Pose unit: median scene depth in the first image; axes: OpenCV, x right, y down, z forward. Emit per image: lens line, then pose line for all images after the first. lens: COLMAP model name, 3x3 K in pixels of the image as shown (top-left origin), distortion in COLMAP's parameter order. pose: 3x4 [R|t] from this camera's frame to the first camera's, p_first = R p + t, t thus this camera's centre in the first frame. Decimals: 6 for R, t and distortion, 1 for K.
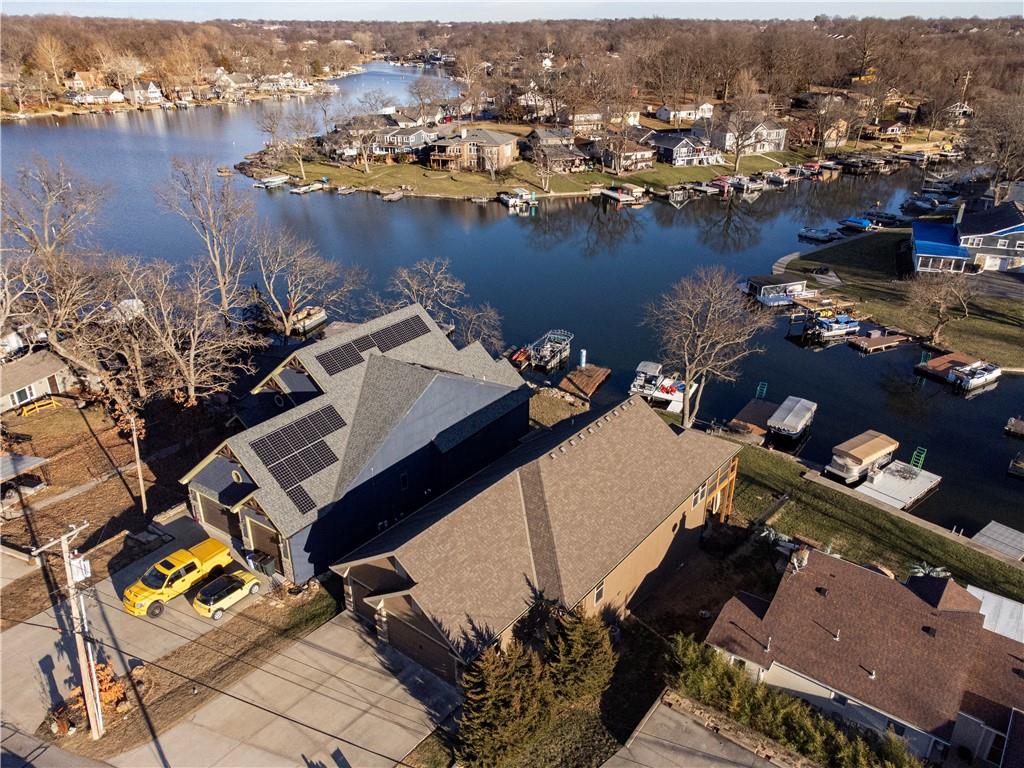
lens RADIAL K [[769.0, 0, 504.5], [0, 769.0, 387.2], [0, 0, 1]] dist [0.010065, 0.000285]
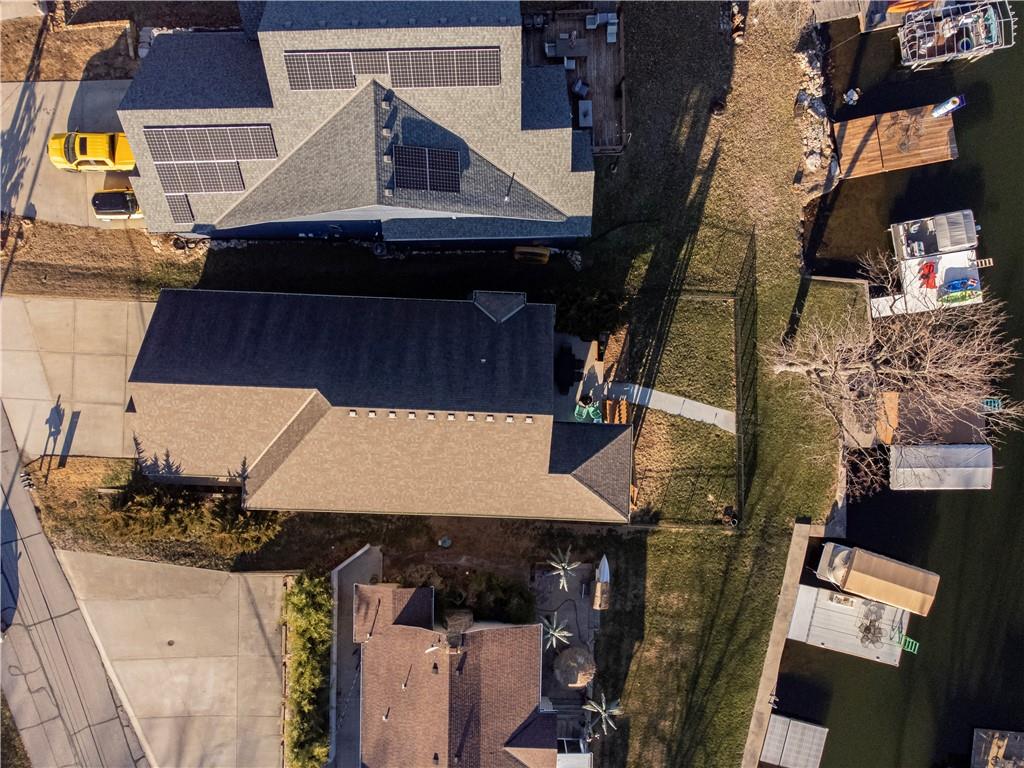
lens RADIAL K [[764.5, 0, 512.0], [0, 764.5, 384.0], [0, 0, 1]] dist [0.026151, -0.006090]
pose [[0.593094, 0.805108, 0.006357, 0.070879], [-0.340314, 0.243525, 0.908230, -0.396866], [0.729675, -0.540829, 0.418423, 0.398829]]
